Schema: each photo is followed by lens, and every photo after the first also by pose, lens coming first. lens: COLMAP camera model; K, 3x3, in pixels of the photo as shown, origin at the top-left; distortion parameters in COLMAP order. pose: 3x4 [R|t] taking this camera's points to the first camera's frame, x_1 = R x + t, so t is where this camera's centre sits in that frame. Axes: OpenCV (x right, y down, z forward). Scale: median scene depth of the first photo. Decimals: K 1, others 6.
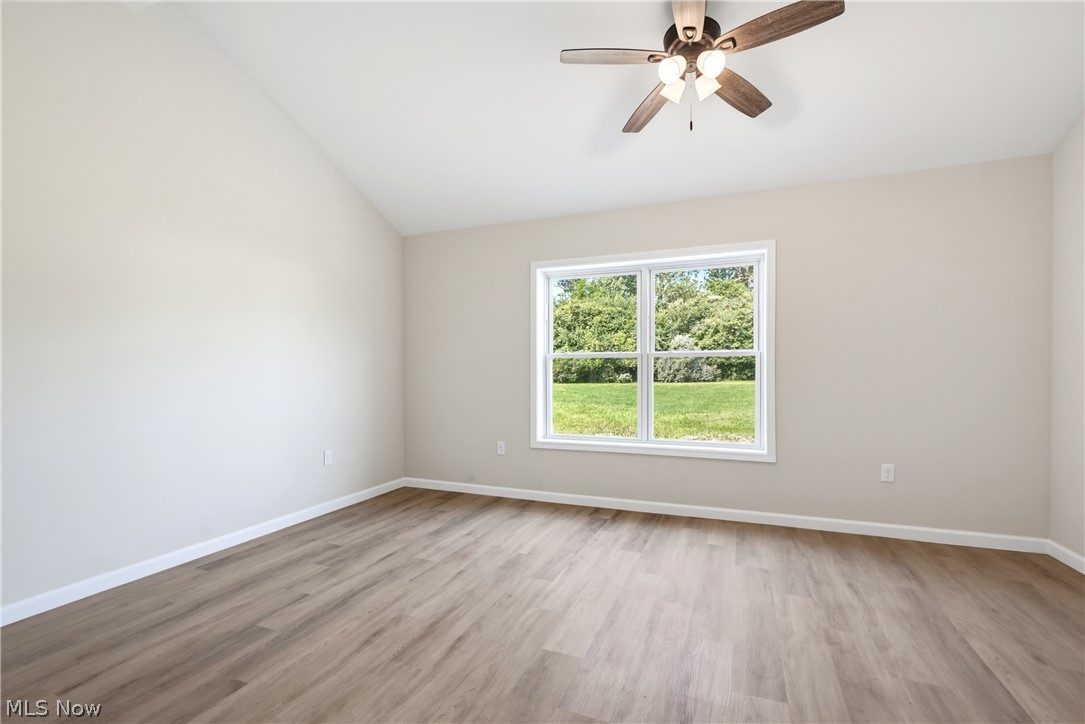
lens RADIAL K [[492.5, 0, 541.4], [0, 492.5, 372.4], [0, 0, 1]] dist [-0.003646, 0.000966]
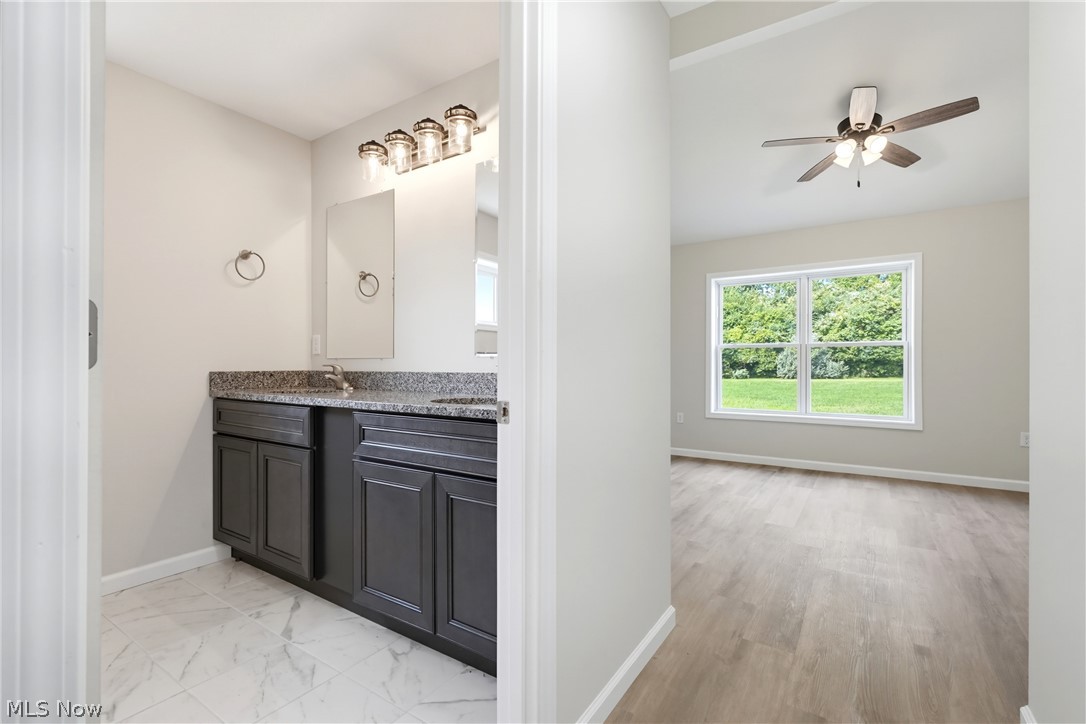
lens RADIAL K [[493.0, 0, 541.2], [0, 493.0, 363.8], [0, 0, 1]] dist [-0.003646, 0.000966]
pose [[0.979666, 0.004798, -0.200577, -0.181339], [-0.007002, 0.999923, -0.010282, 0.027716], [0.200512, 0.011477, 0.979624, -0.341350]]
